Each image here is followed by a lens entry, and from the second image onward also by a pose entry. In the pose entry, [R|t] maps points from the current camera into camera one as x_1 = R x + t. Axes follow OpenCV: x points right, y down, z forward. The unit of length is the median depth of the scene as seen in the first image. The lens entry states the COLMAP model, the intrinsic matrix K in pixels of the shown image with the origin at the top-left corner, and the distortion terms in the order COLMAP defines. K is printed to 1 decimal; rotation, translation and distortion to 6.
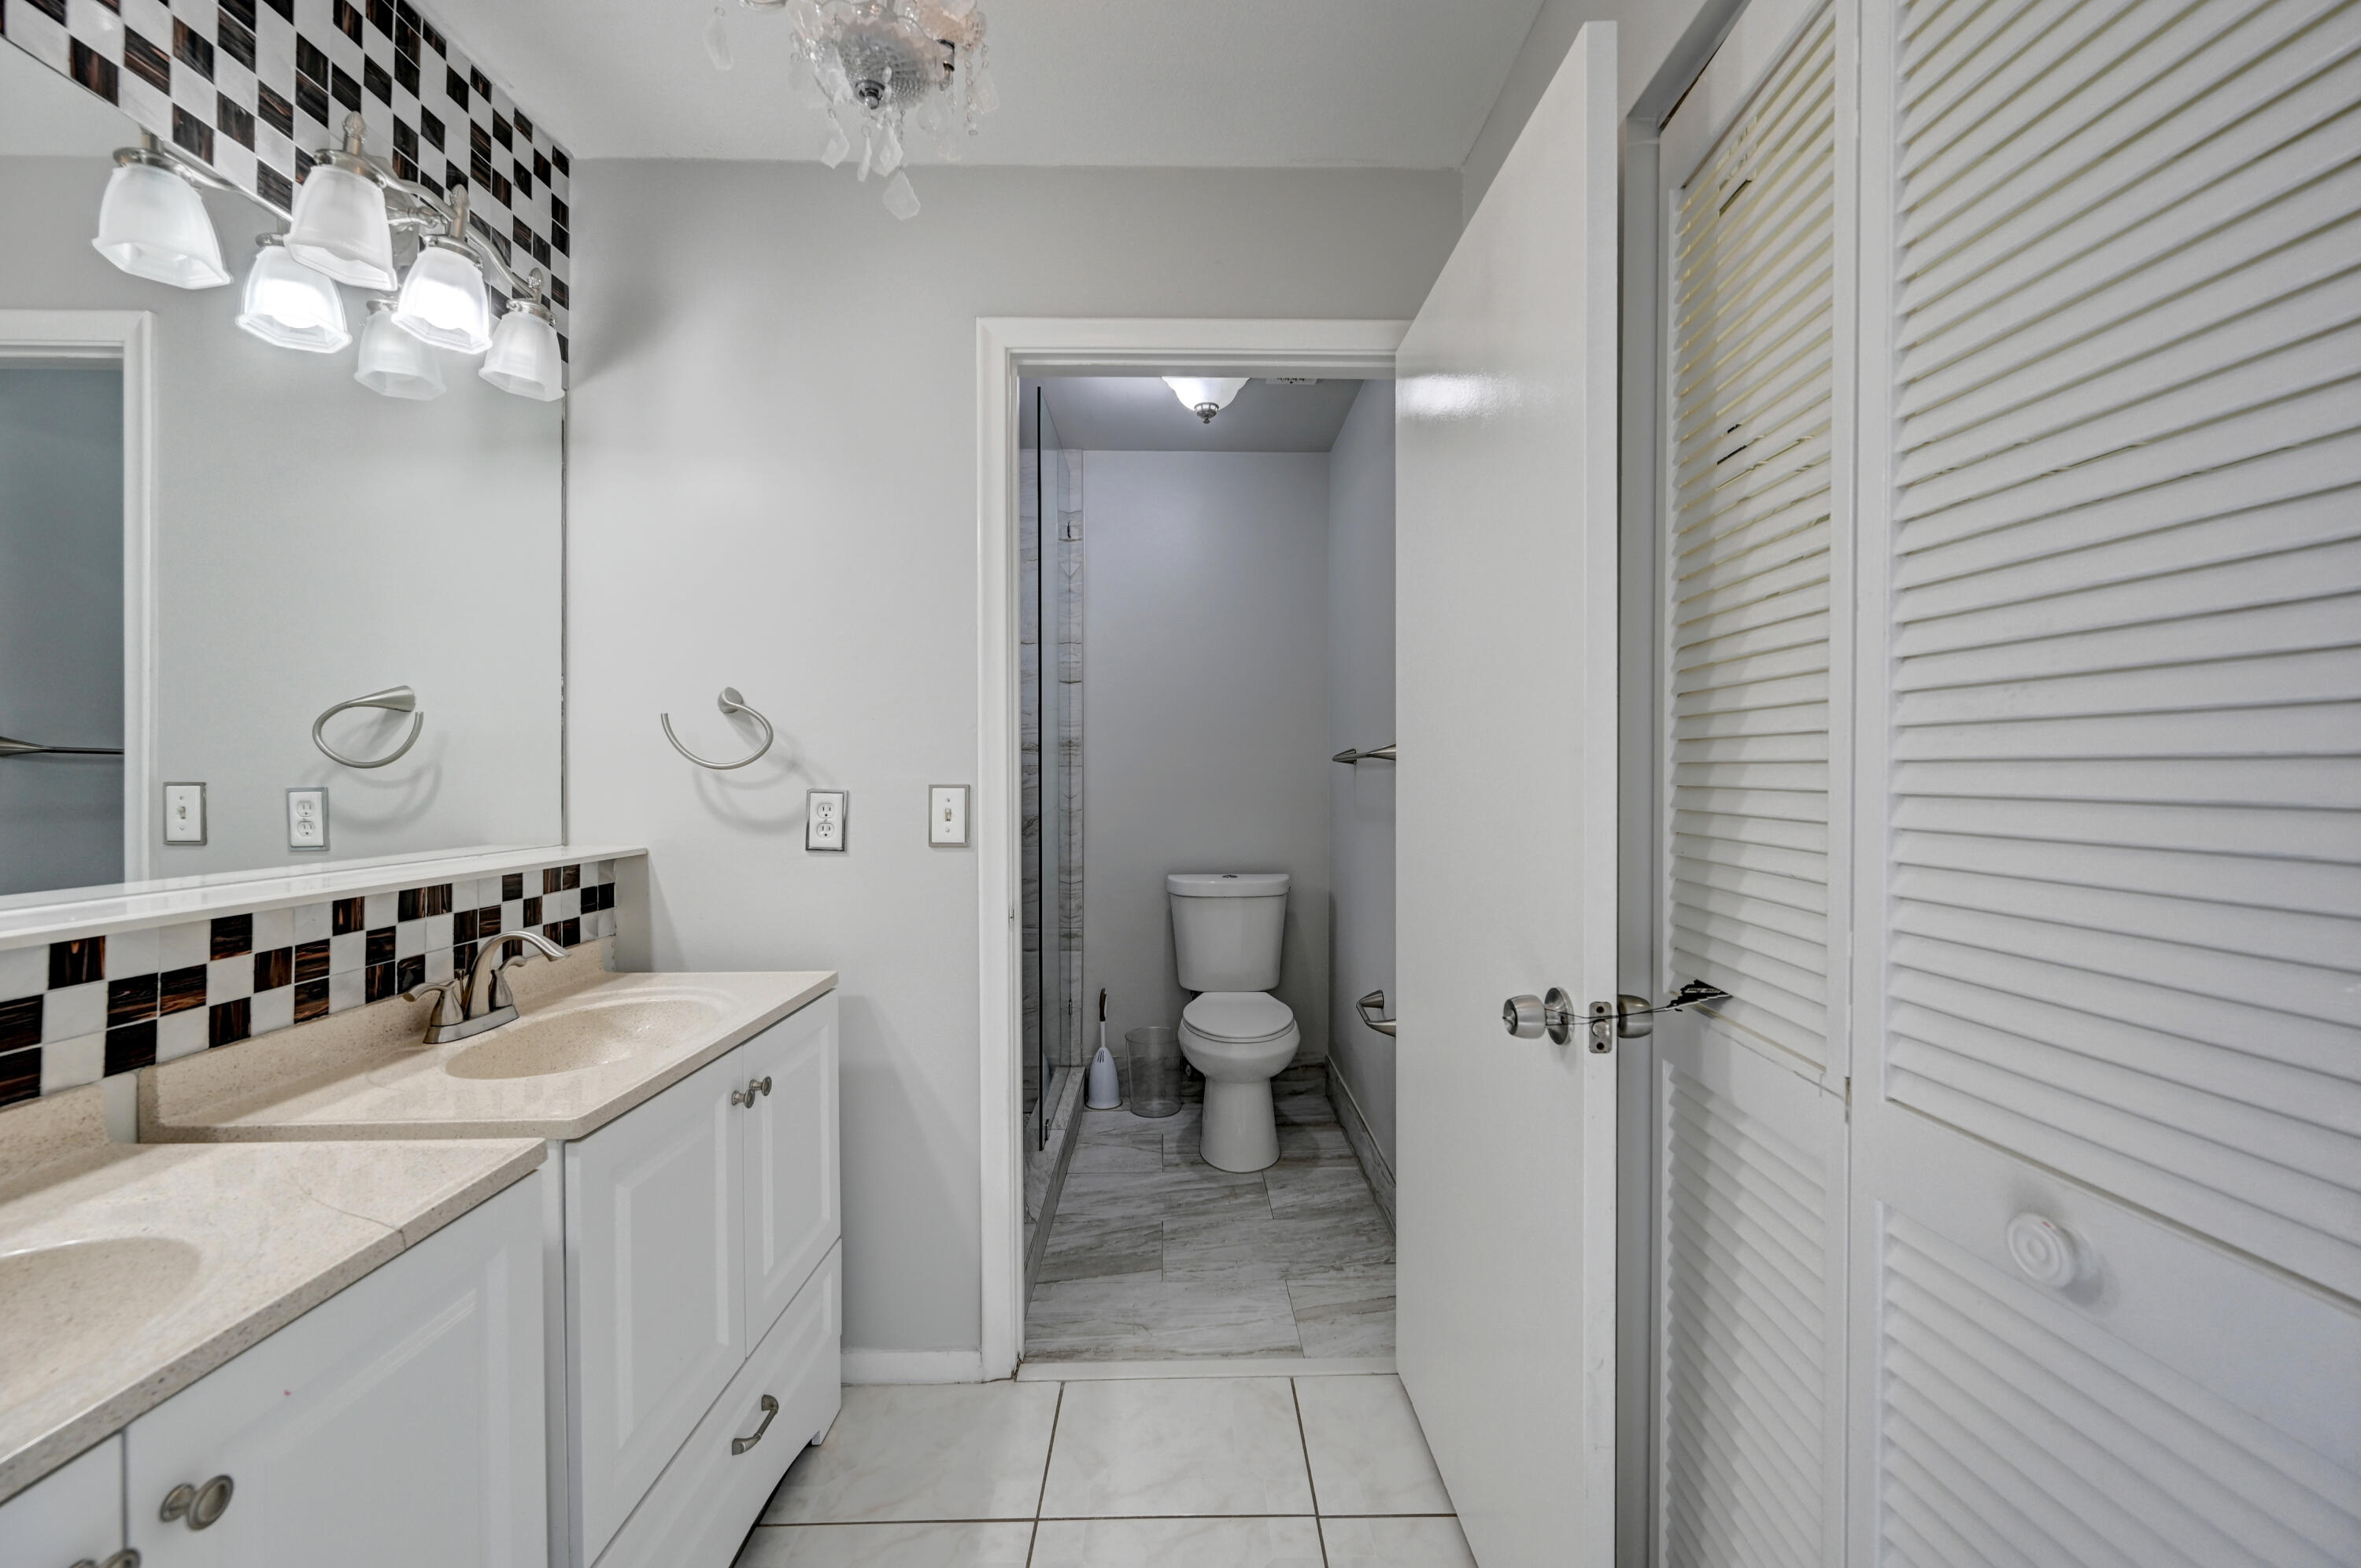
lens RADIAL K [[913.1, 0, 1180.5], [0, 913.1, 784.0], [0, 0, 1]] dist [-0.003289, 0.000233]
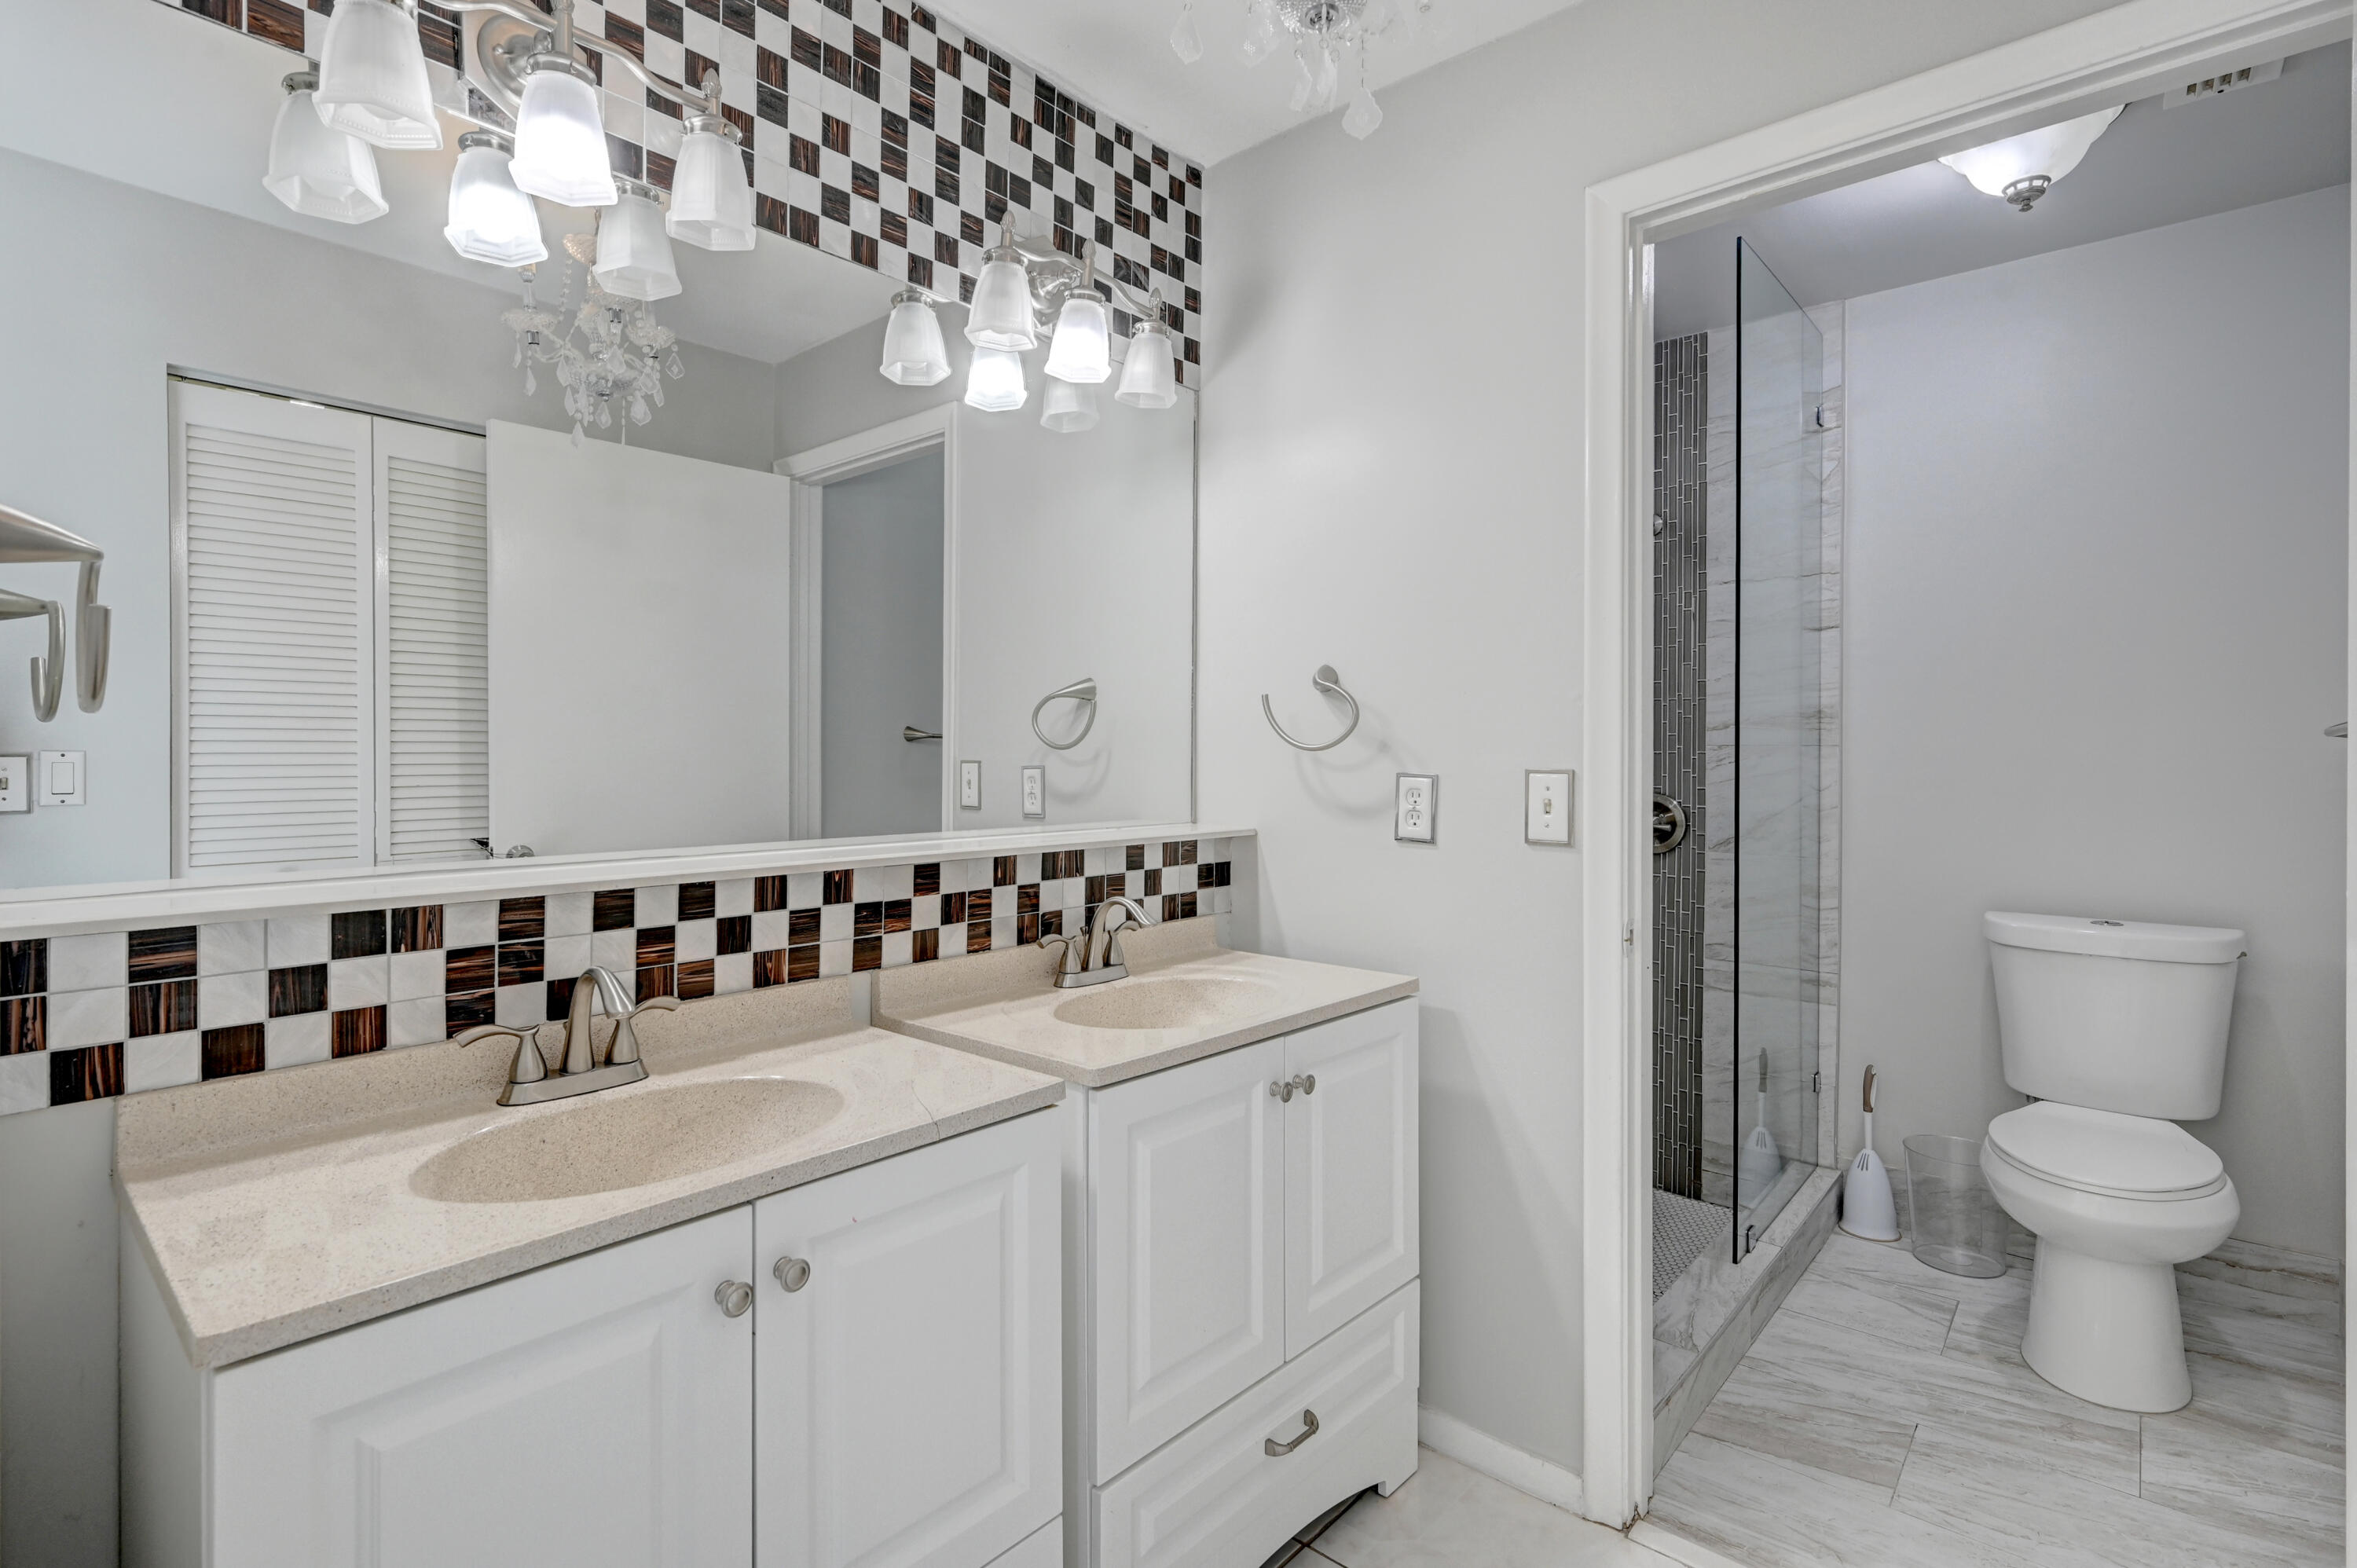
lens RADIAL K [[1098.5, 0, 1178.1], [0, 1098.5, 764.3], [0, 0, 1]] dist [-0.001584, 0.000995]
pose [[0.738533, 0.008637, -0.674162, 0.190661], [-0.010476, 0.999944, 0.001334, -0.002127], [0.674135, 0.006077, 0.738583, 0.054025]]
